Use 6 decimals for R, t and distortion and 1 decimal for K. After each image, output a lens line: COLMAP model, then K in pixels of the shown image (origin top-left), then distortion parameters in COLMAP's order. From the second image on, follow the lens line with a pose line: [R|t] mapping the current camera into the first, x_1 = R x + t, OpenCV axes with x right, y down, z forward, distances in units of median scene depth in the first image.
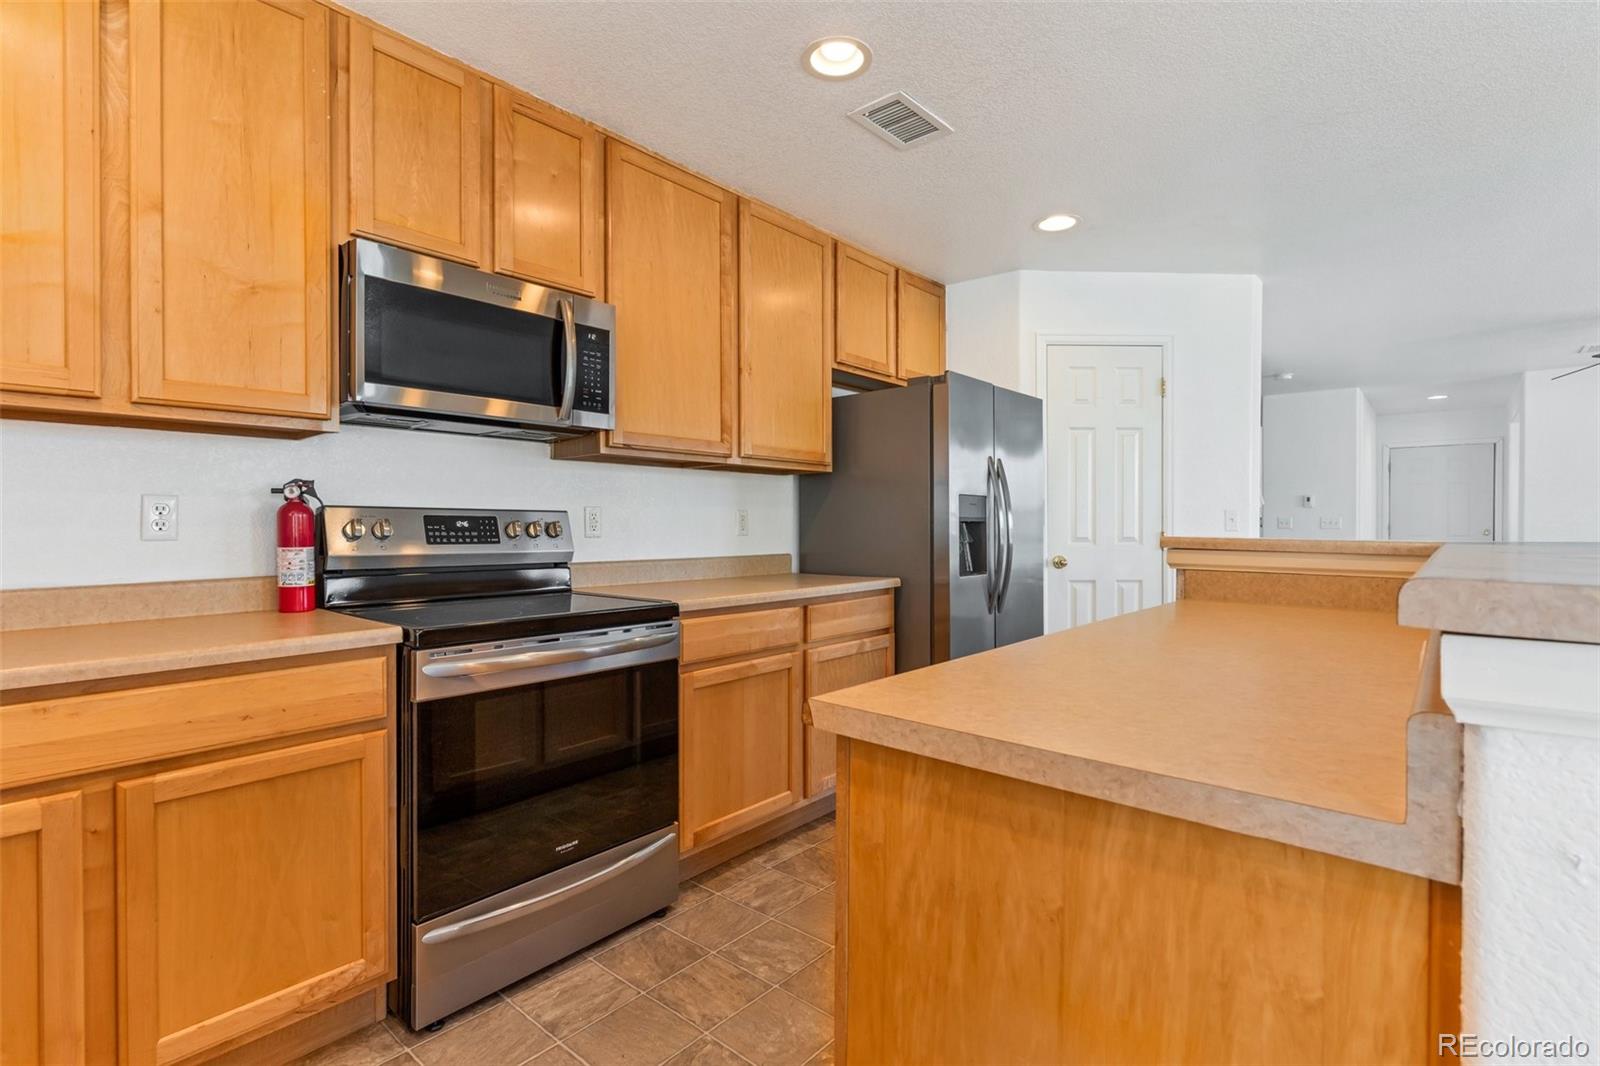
lens RADIAL K [[775.4, 0, 811.7], [0, 775.4, 517.7], [0, 0, 1]] dist [0.005365, -0.003422]
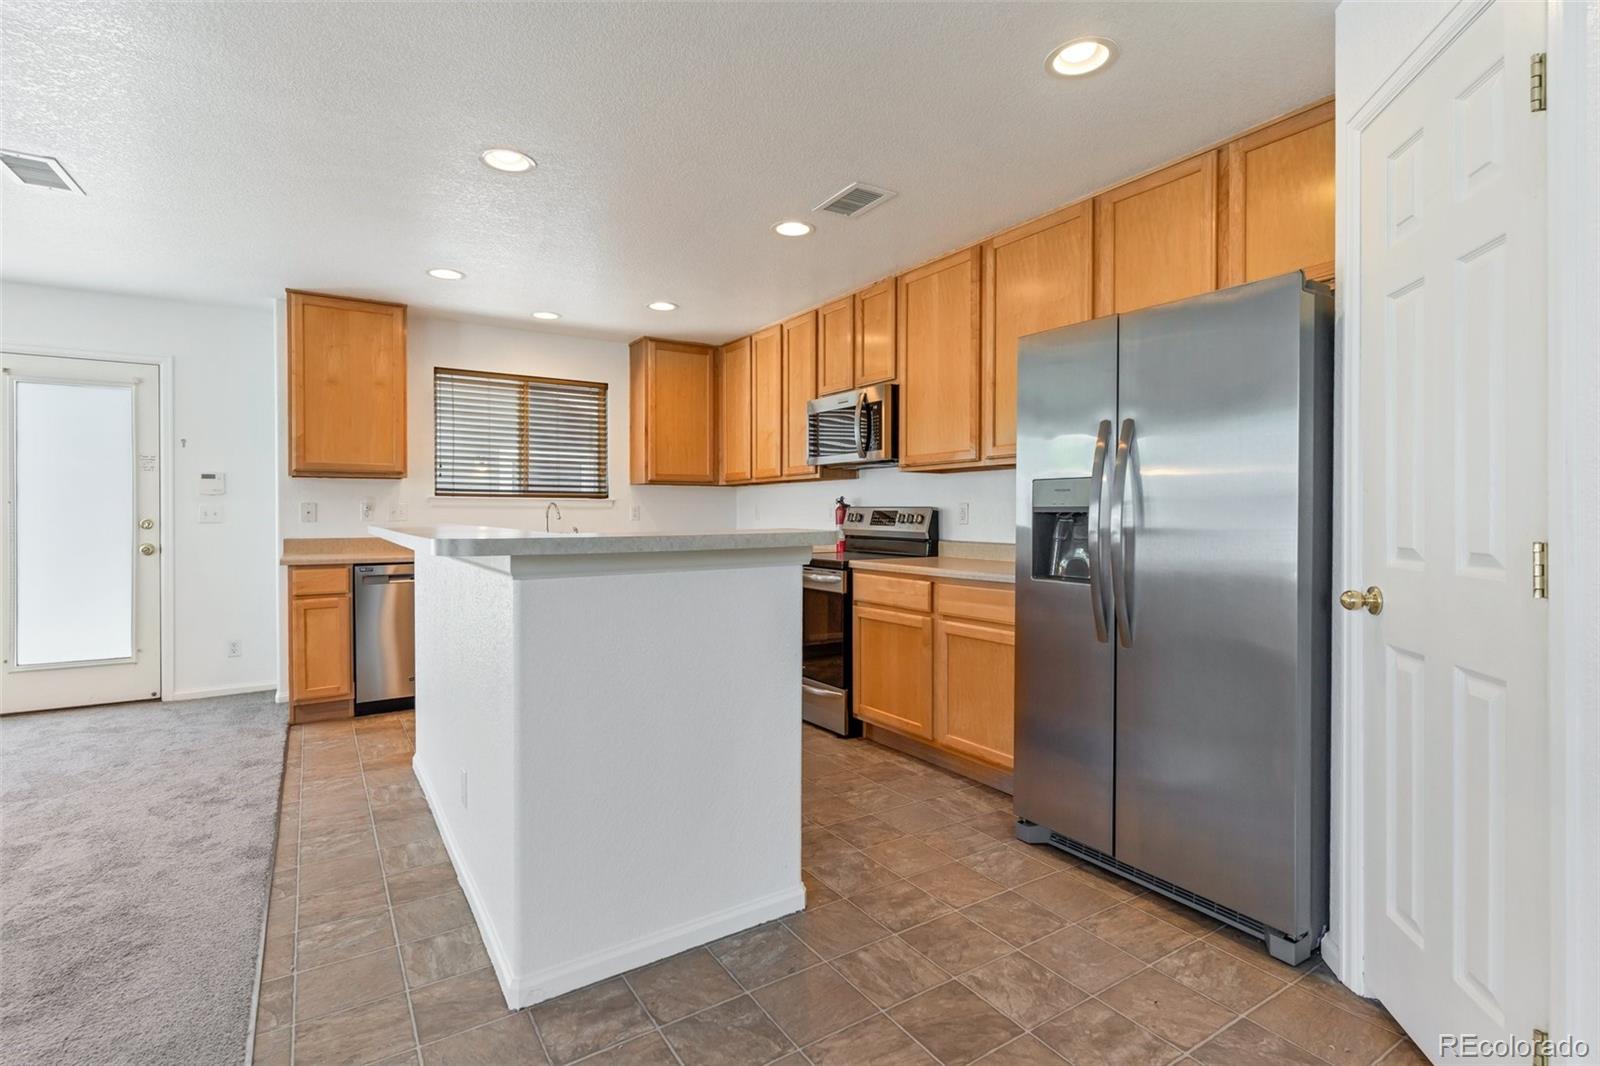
lens RADIAL K [[775.4, 0, 794.7], [0, 775.4, 517.5], [0, 0, 1]] dist [0.005365, -0.003422]
pose [[-0.313131, 0.000955, -0.949710, 1.564778], [0.003616, 0.999993, -0.000187, 0.013599], [0.949703, -0.003492, -0.313132, 1.508761]]
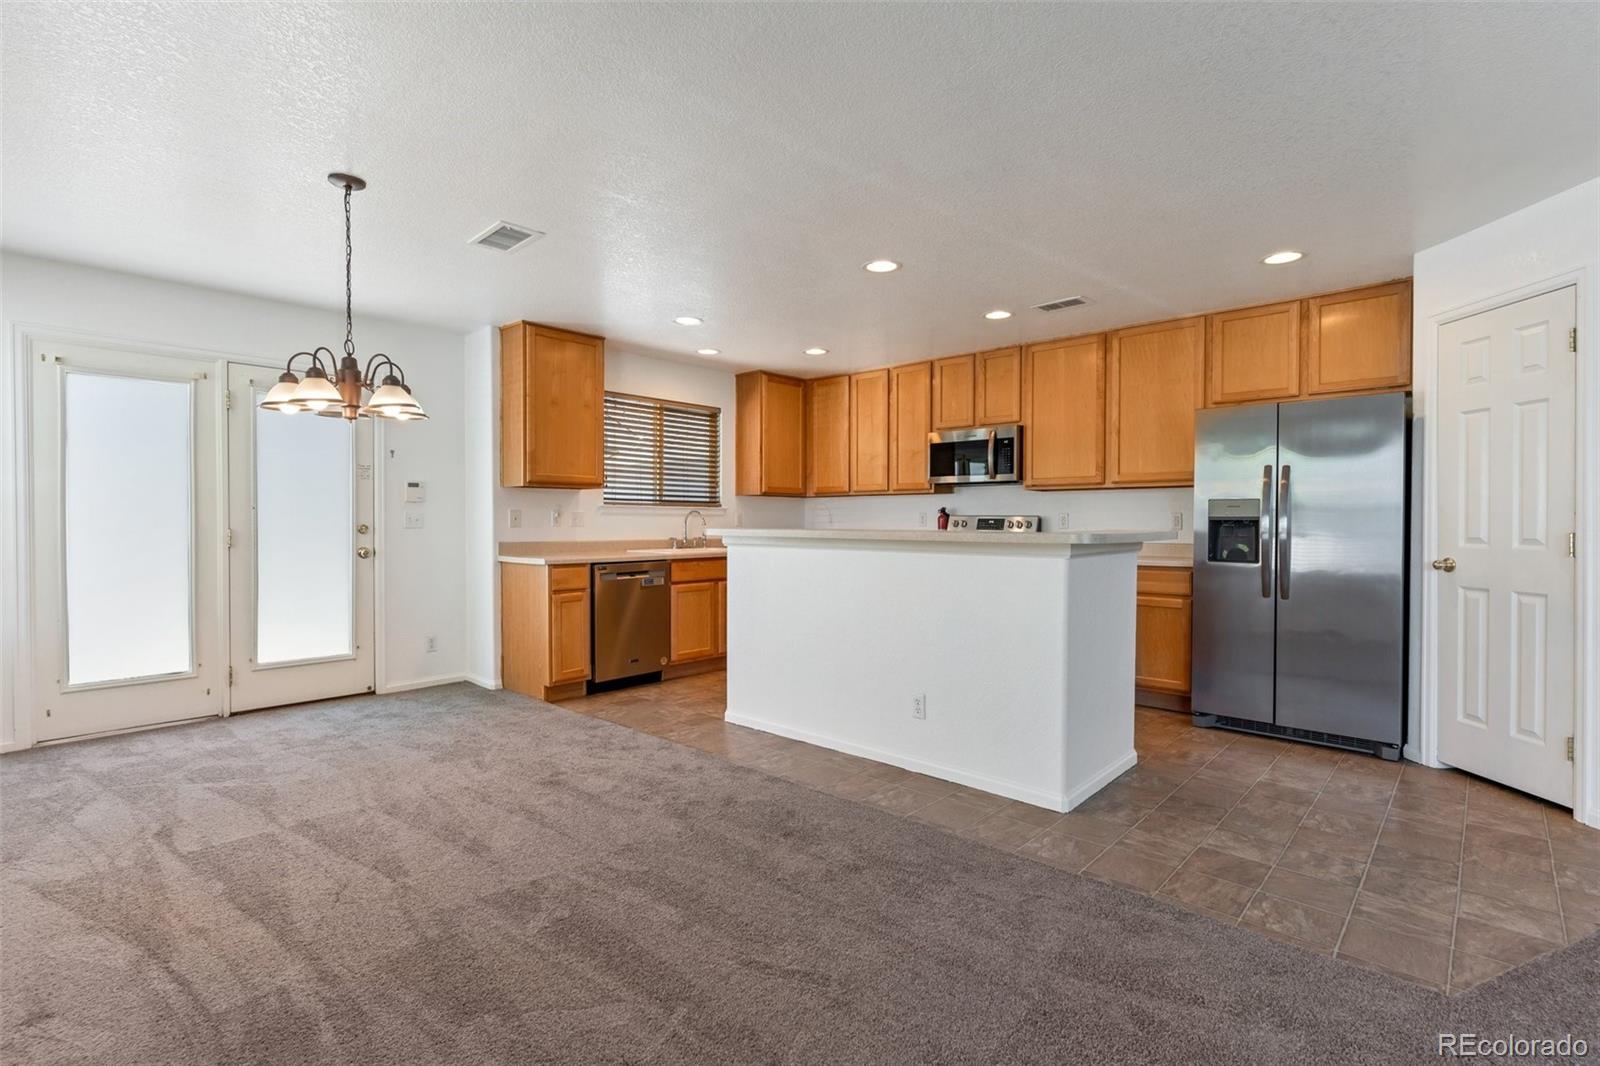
lens RADIAL K [[775.4, 0, 805.1], [0, 775.4, 530.7], [0, 0, 1]] dist [0.005365, -0.003422]
pose [[-0.055311, 0.007788, -0.998439, 2.291998], [0.002881, 0.999967, 0.007641, 0.016017], [0.998465, -0.002454, -0.055331, 0.575608]]
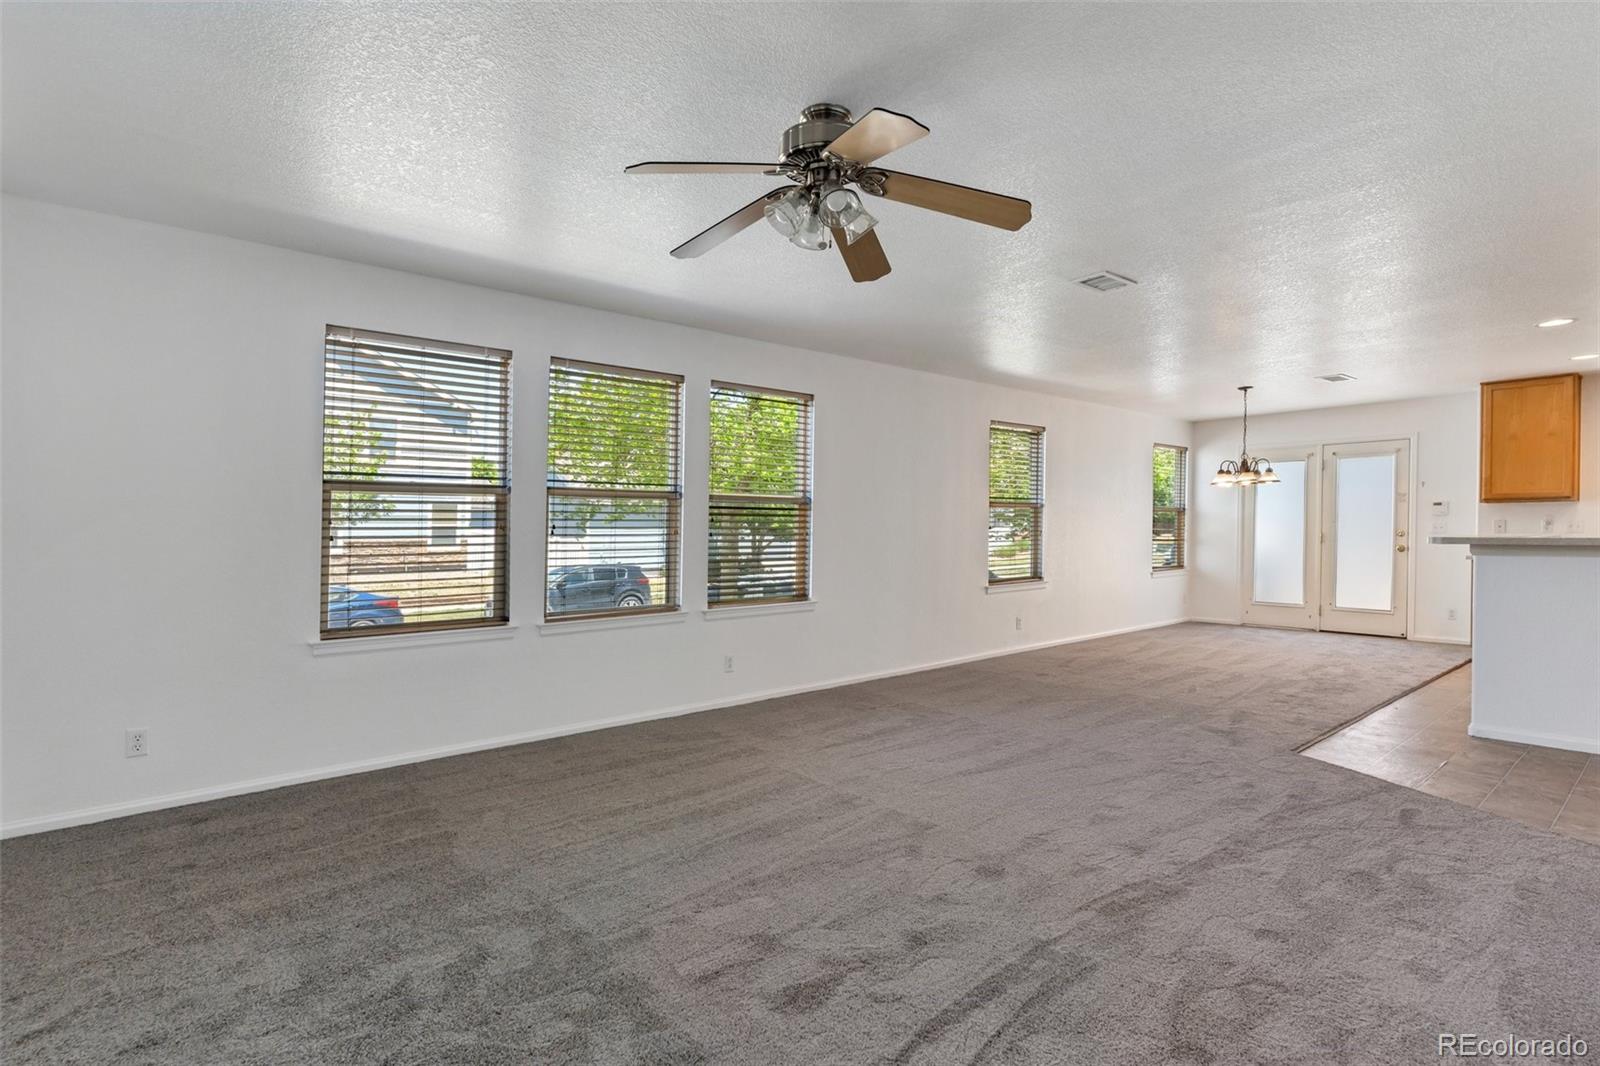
lens RADIAL K [[775.4, 0, 803.1], [0, 775.4, 550.3], [0, 0, 1]] dist [0.005365, -0.003422]
pose [[-0.983237, -0.001456, 0.182326, 2.179793], [0.002640, 0.999750, 0.022216, 0.014239], [-0.182313, 0.022325, -0.982987, 3.228958]]
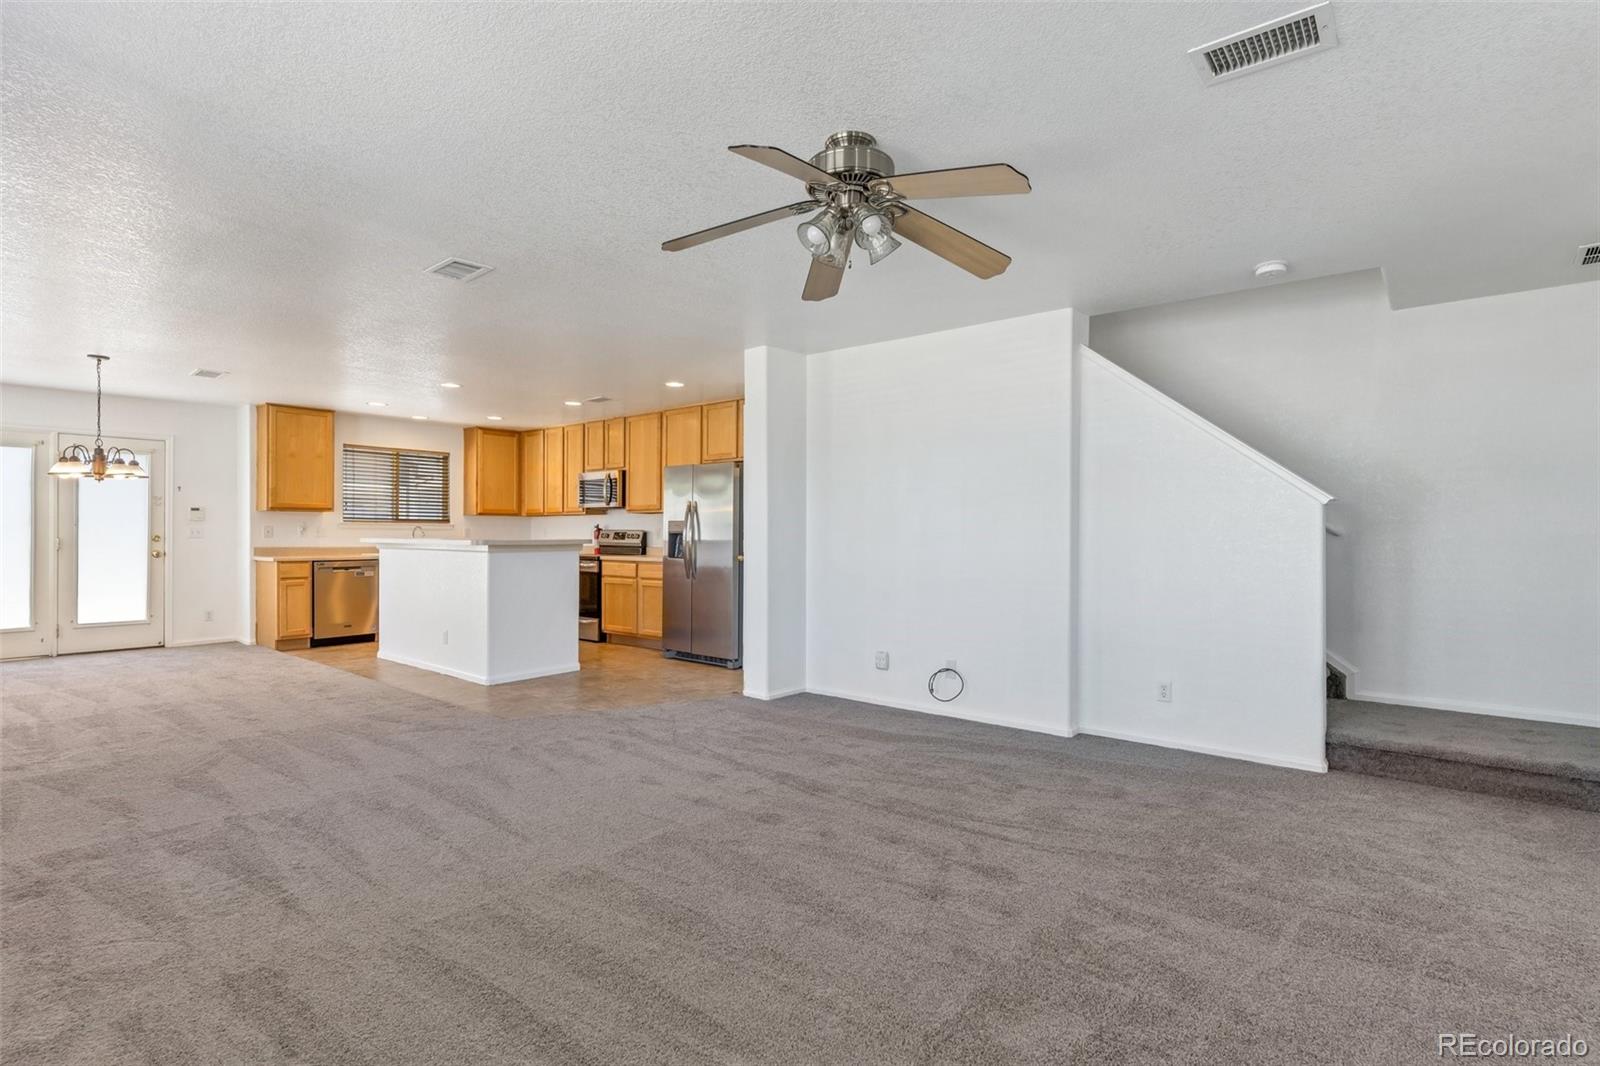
lens RADIAL K [[775.4, 0, 807.3], [0, 775.4, 532.0], [0, 0, 1]] dist [0.005365, -0.003422]
pose [[-0.004711, -0.005096, -0.999976, 3.555834], [0.001798, 0.999985, -0.005105, 0.018553], [0.999987, -0.001822, -0.004702, 2.083284]]
